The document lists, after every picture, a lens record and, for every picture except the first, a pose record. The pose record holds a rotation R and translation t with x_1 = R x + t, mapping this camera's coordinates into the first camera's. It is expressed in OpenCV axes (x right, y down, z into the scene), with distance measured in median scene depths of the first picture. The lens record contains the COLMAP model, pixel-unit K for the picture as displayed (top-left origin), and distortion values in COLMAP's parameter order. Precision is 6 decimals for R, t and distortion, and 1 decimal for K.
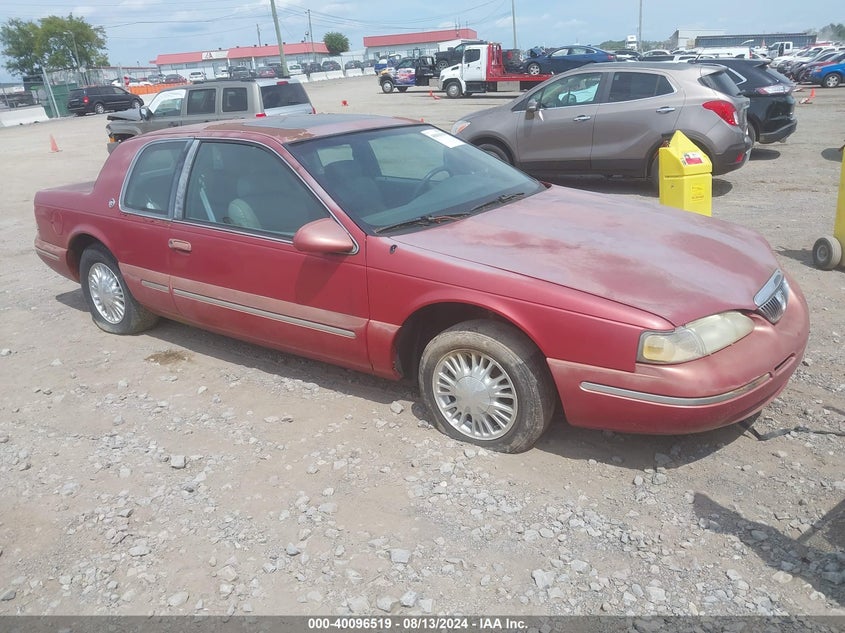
lens RADIAL K [[669.5, 0, 422.5], [0, 669.5, 316.5], [0, 0, 1]] dist [-0.000470, 0.003244]
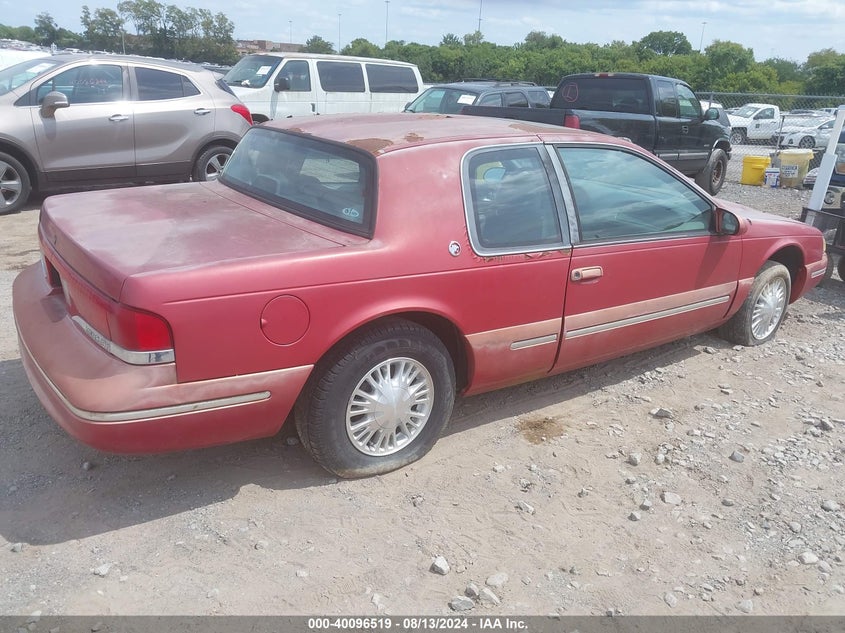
lens RADIAL K [[669.5, 0, 422.5], [0, 669.5, 316.5], [0, 0, 1]] dist [-0.000470, 0.003244]
pose [[0.338608, -0.250925, 0.906852, -0.845757], [0.251121, 0.952927, 0.169908, -0.175390], [-0.906798, 0.170197, 0.385681, 0.622079]]
